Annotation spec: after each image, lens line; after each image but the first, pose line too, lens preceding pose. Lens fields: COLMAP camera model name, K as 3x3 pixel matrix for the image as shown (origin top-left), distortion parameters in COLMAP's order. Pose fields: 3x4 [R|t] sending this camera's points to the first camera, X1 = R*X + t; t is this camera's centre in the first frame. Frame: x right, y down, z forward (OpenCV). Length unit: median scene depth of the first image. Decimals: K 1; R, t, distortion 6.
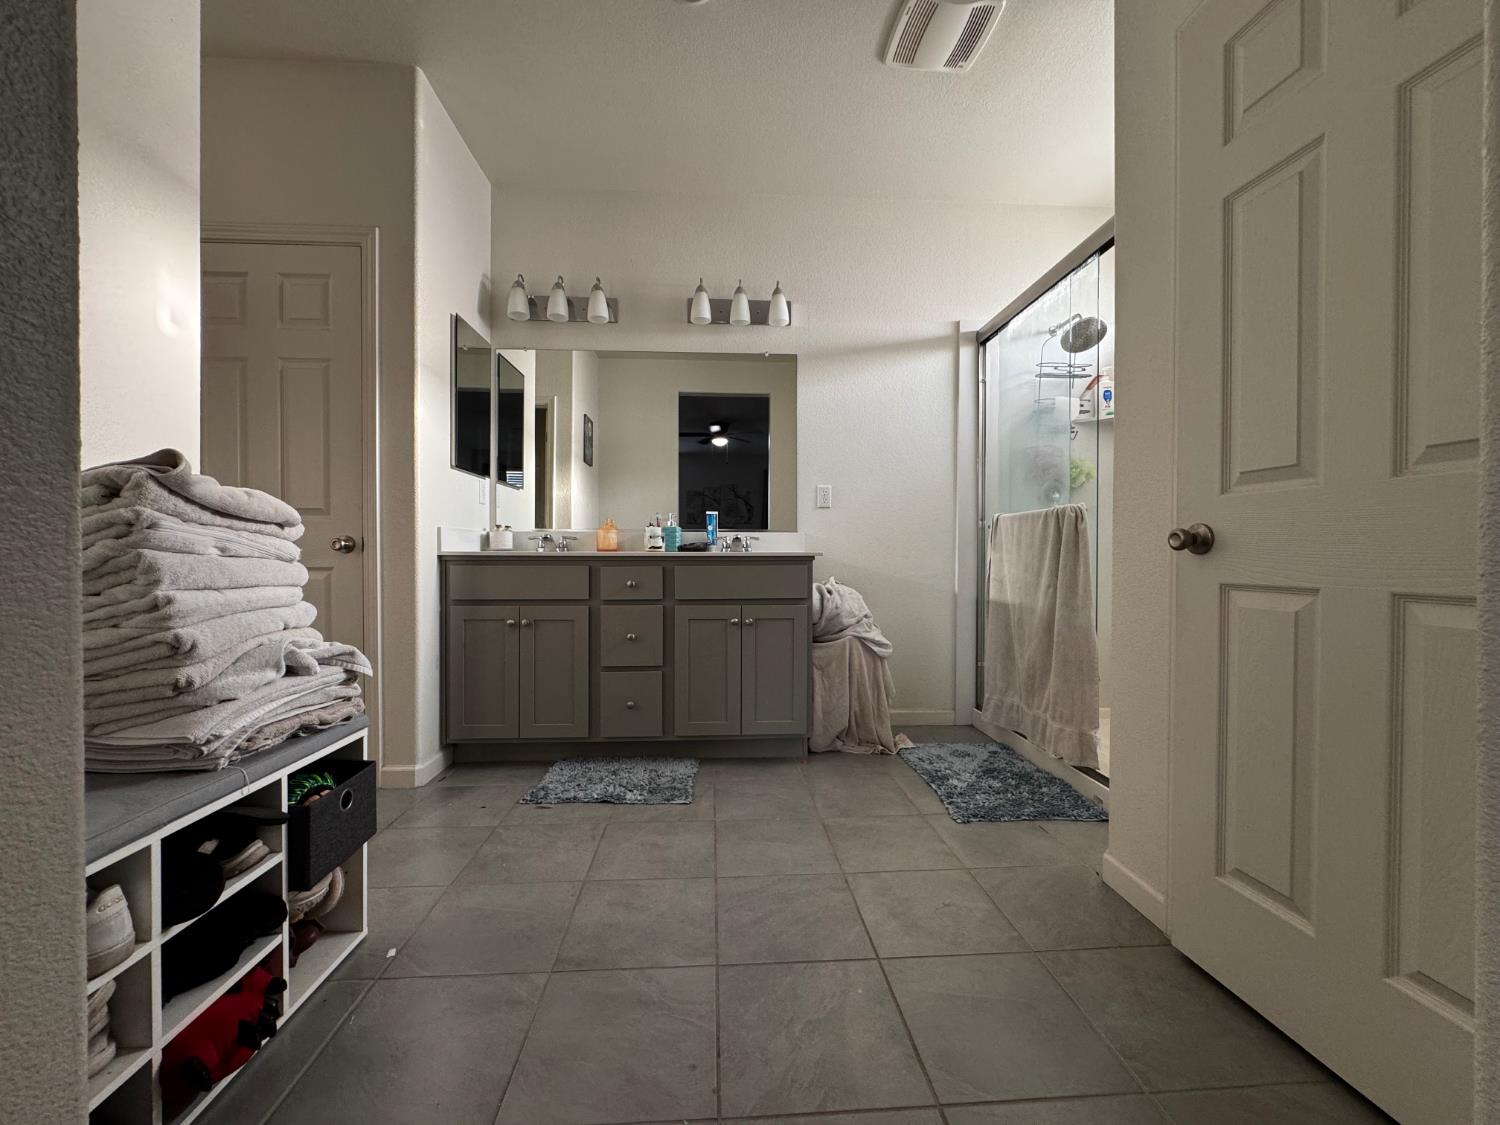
lens RADIAL K [[600.4, 0, 751.1], [0, 600.4, 553.2], [0, 0, 1]] dist [-0.004558, 0.000913]
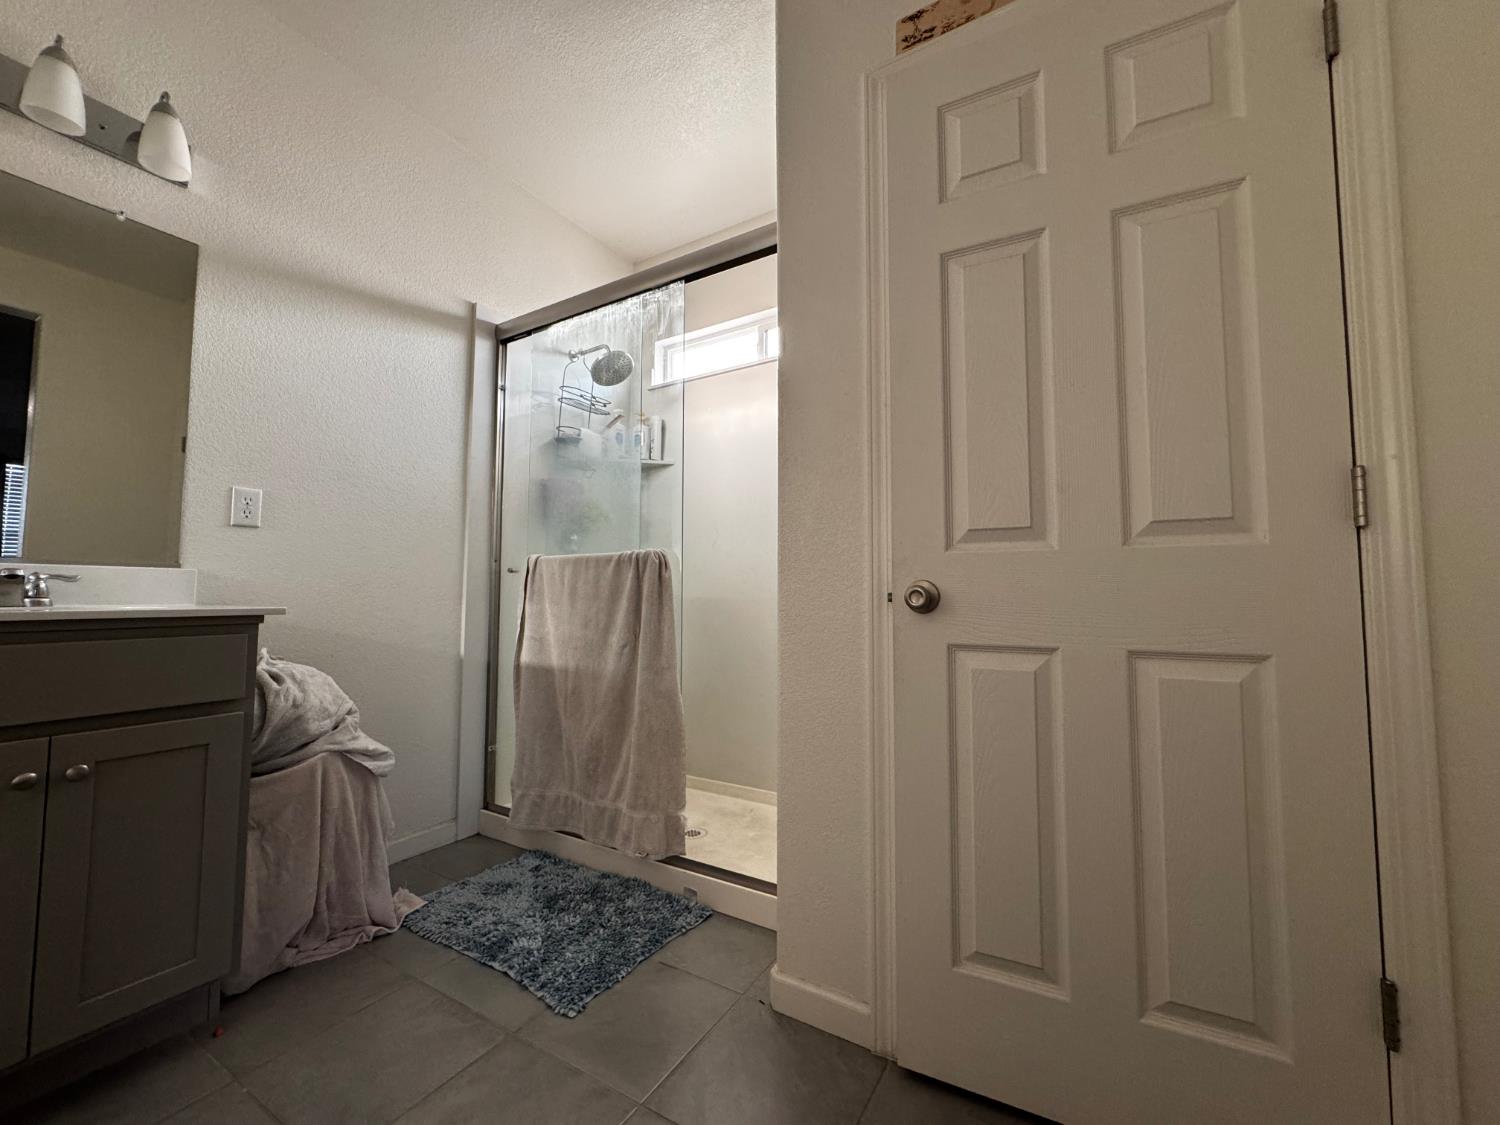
lens RADIAL K [[600.4, 0, 740.2], [0, 600.4, 555.1], [0, 0, 1]] dist [-0.004558, 0.000913]
pose [[0.571808, 0.051726, 0.818755, -0.090092], [0.002060, 0.997917, -0.064484, -0.014304], [-0.820385, 0.038559, 0.570510, 0.344152]]
